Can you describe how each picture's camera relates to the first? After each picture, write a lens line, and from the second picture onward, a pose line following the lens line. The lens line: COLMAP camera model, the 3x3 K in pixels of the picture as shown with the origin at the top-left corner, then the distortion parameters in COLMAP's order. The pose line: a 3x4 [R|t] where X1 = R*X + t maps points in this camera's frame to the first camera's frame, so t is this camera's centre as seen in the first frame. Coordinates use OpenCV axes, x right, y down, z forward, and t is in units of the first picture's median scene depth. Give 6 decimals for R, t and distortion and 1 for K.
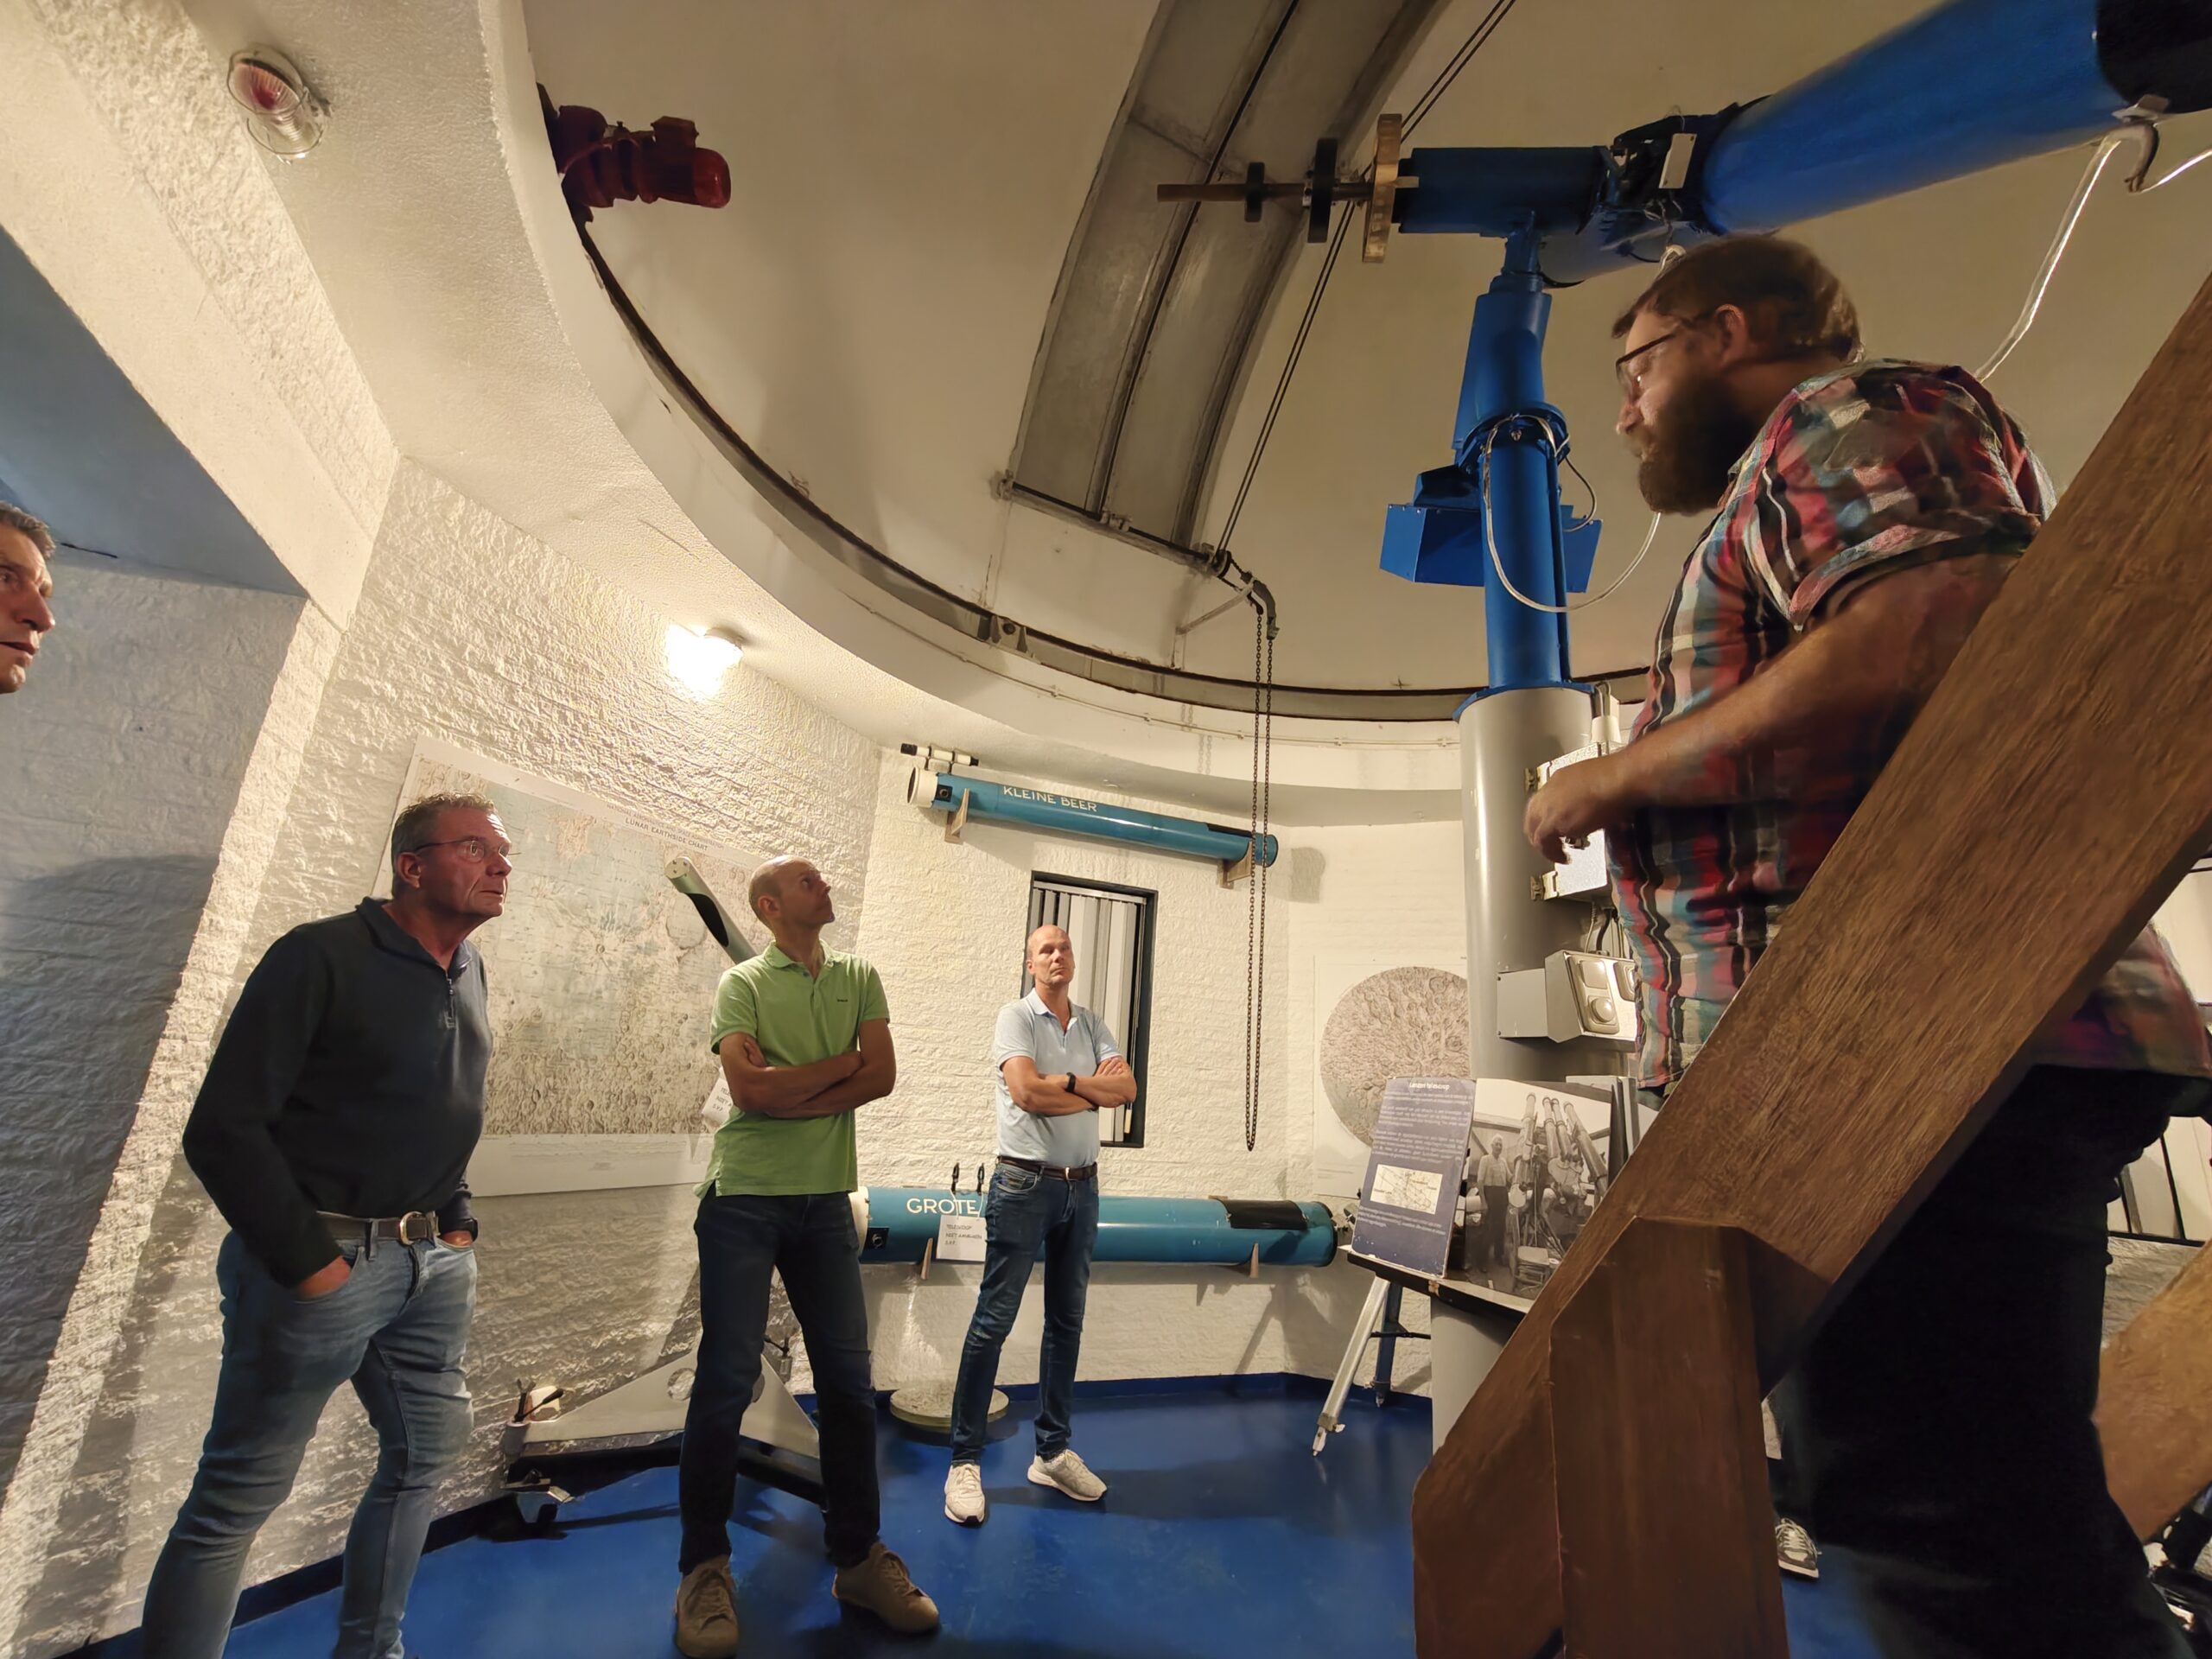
lens RADIAL K [[941.1, 0, 1103.5], [0, 941.1, 828.7], [0, 0, 1]] dist [-0.003763, 0.001239]
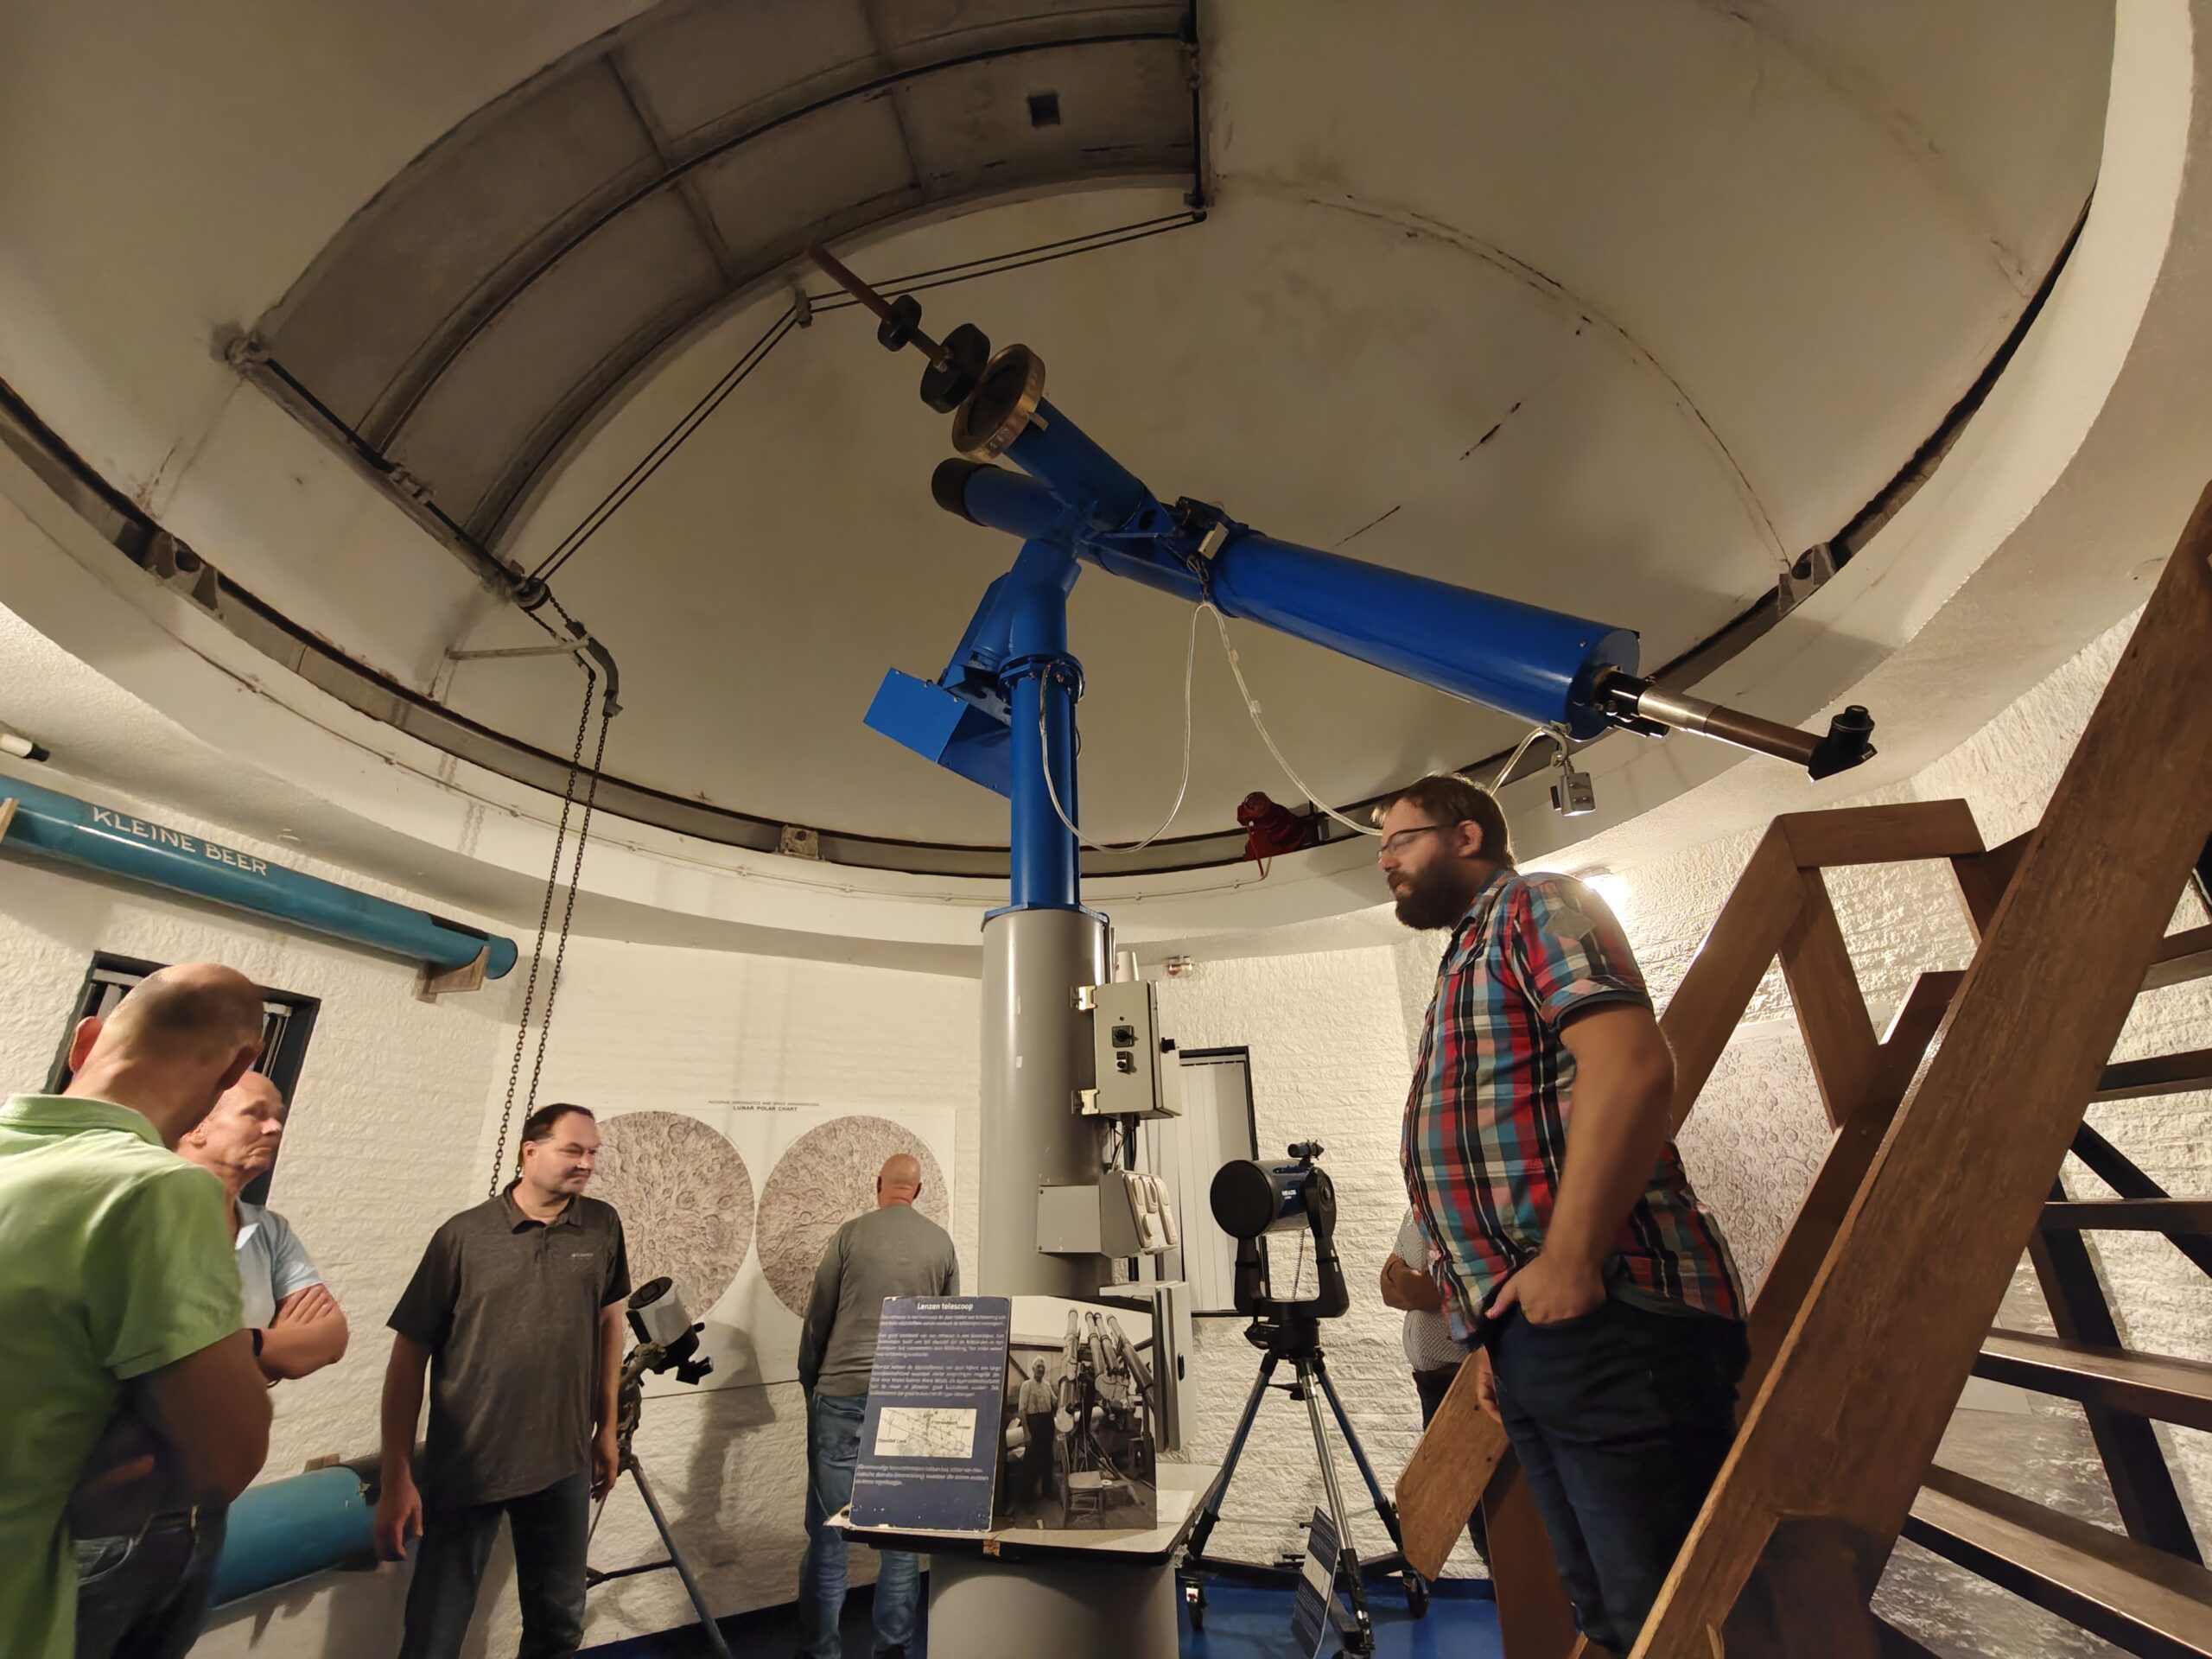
lens RADIAL K [[941.1, 0, 1096.5], [0, 941.1, 829.8], [0, 0, 1]] dist [-0.003763, 0.001239]
pose [[0.579844, 0.228094, 0.782147, -0.202226], [-0.153406, 0.973405, -0.170143, -0.028260], [-0.800154, -0.021330, 0.599415, 0.151376]]
